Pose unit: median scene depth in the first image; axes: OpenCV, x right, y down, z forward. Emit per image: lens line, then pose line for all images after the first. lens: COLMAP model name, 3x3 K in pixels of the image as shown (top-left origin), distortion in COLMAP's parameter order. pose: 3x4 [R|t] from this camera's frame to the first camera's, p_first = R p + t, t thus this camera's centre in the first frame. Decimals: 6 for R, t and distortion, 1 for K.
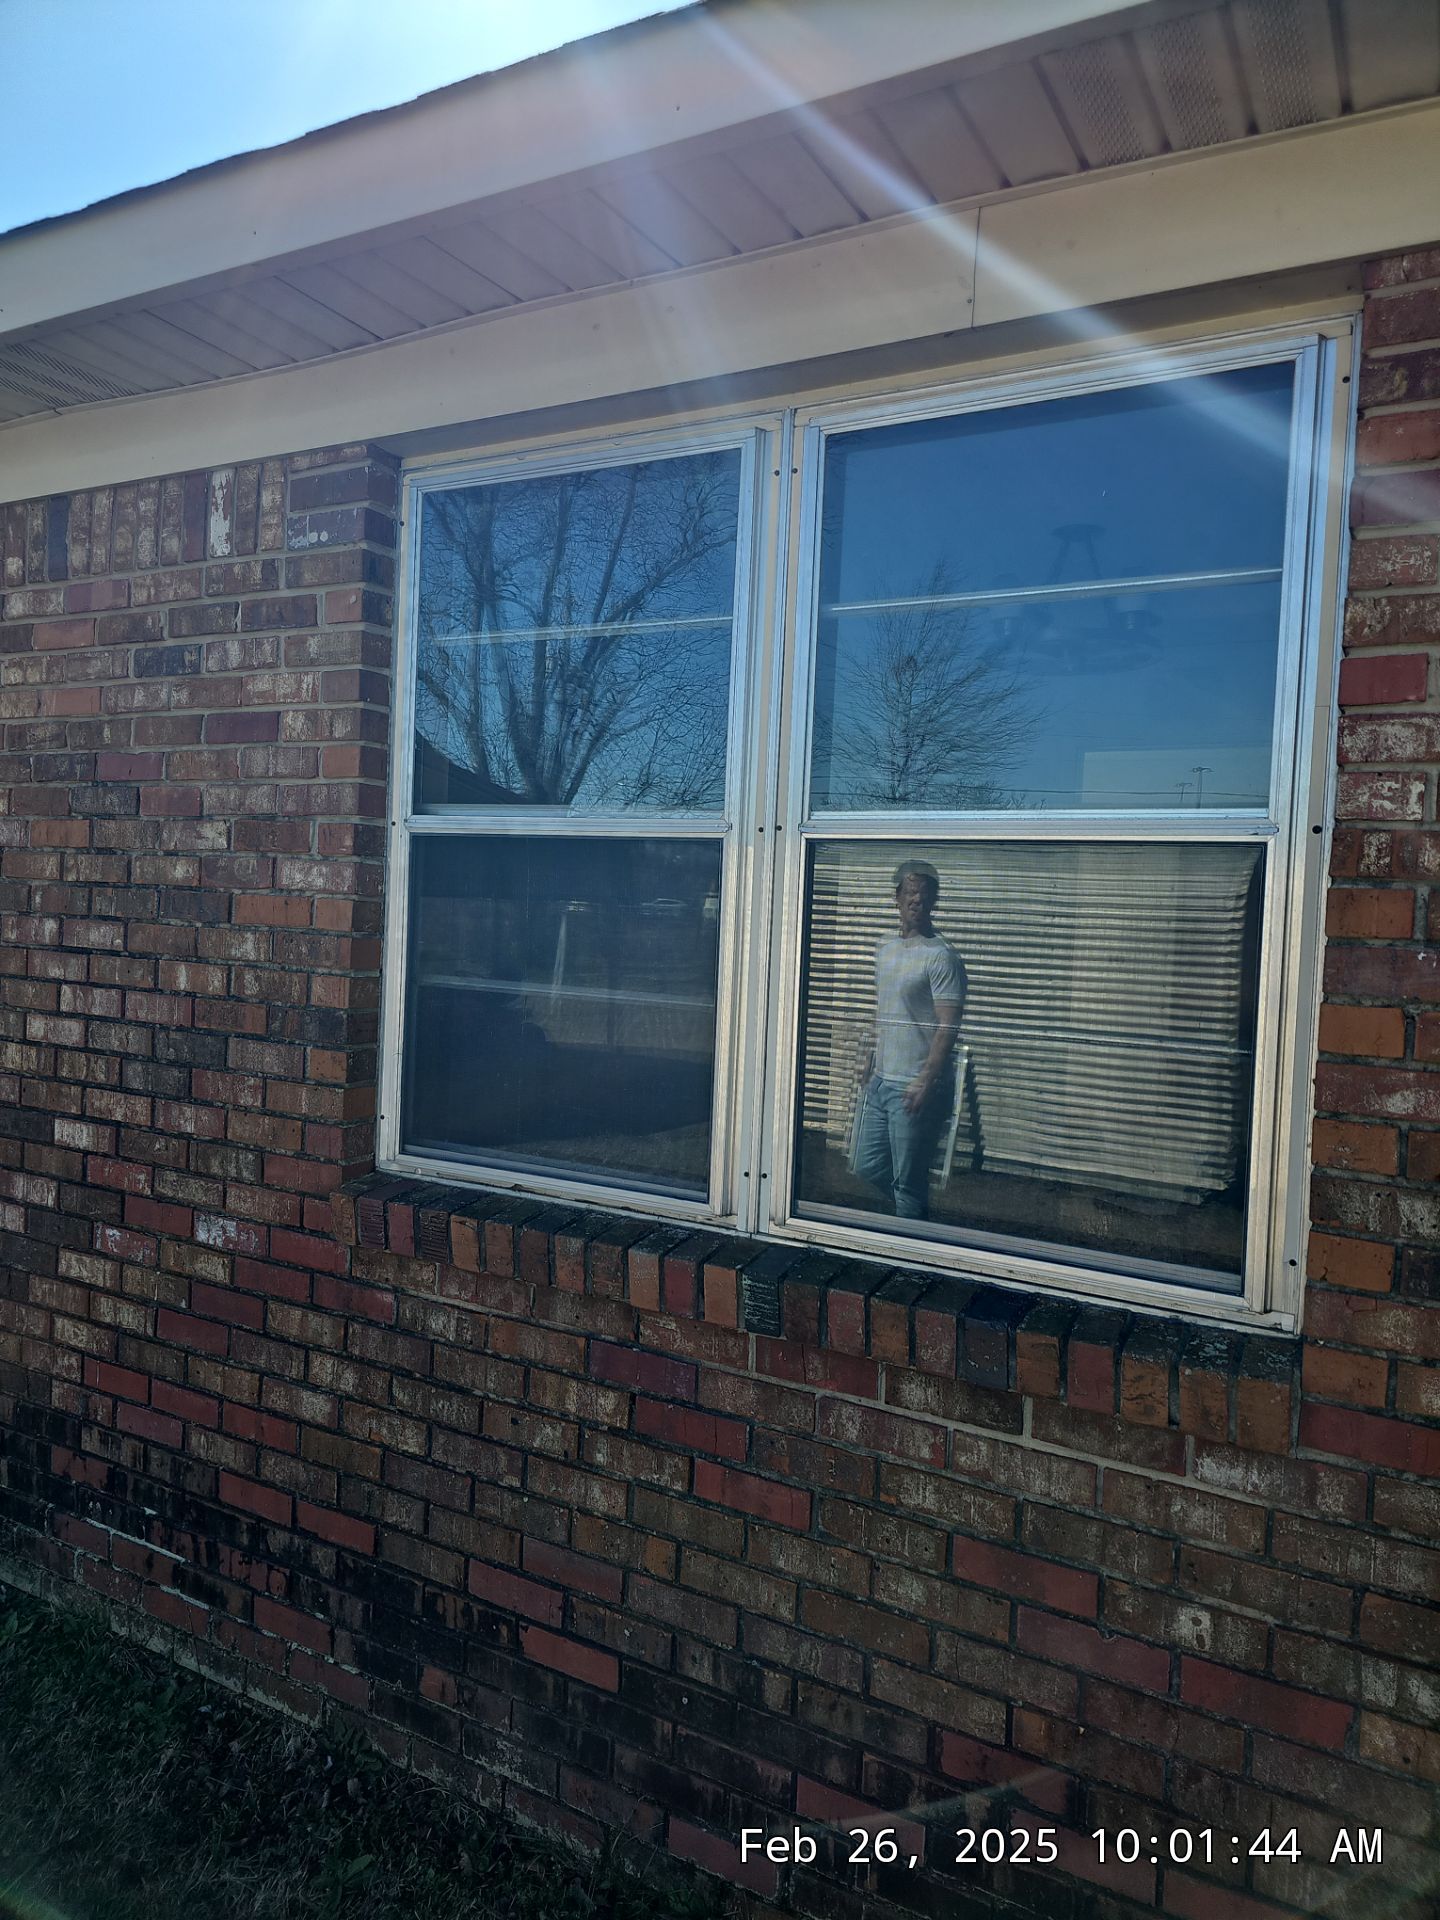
lens RADIAL K [[1385.9, 0, 720.0], [0, 1385.9, 960.0], [0, 0, 1]] dist [0.027579, -0.047817]
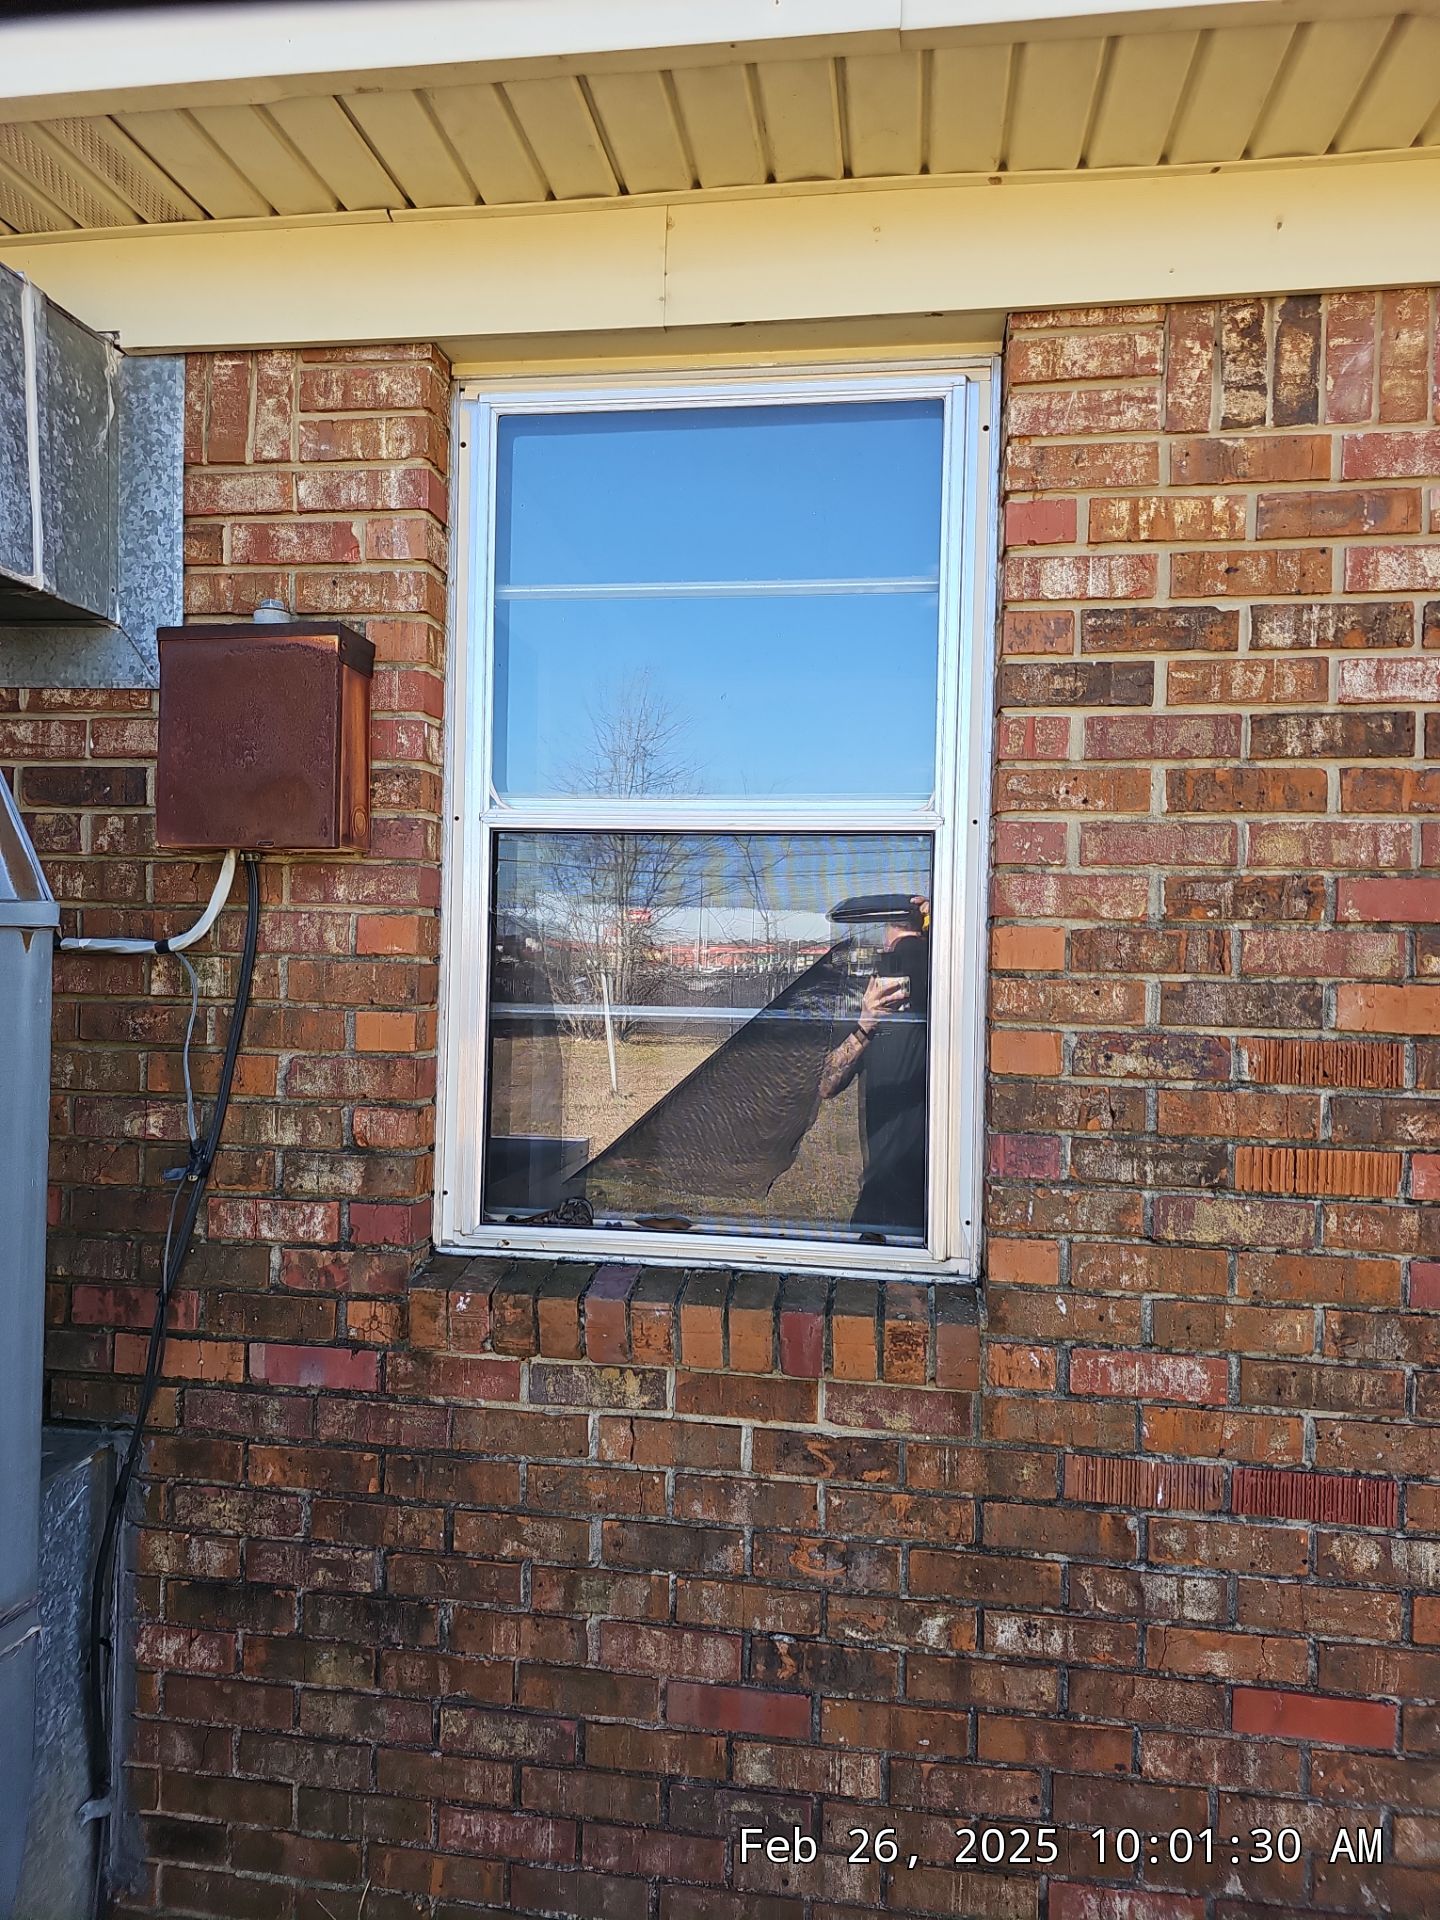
lens RADIAL K [[1320.1, 0, 692.0], [0, 1320.1, 907.5], [0, 0, 1]] dist [0.044828, -0.033438]
pose [[0.926927, -0.023041, 0.374534, -0.179248], [0.031683, 0.999355, -0.016931, -0.011974], [-0.373903, 0.027560, 0.927058, 0.107761]]
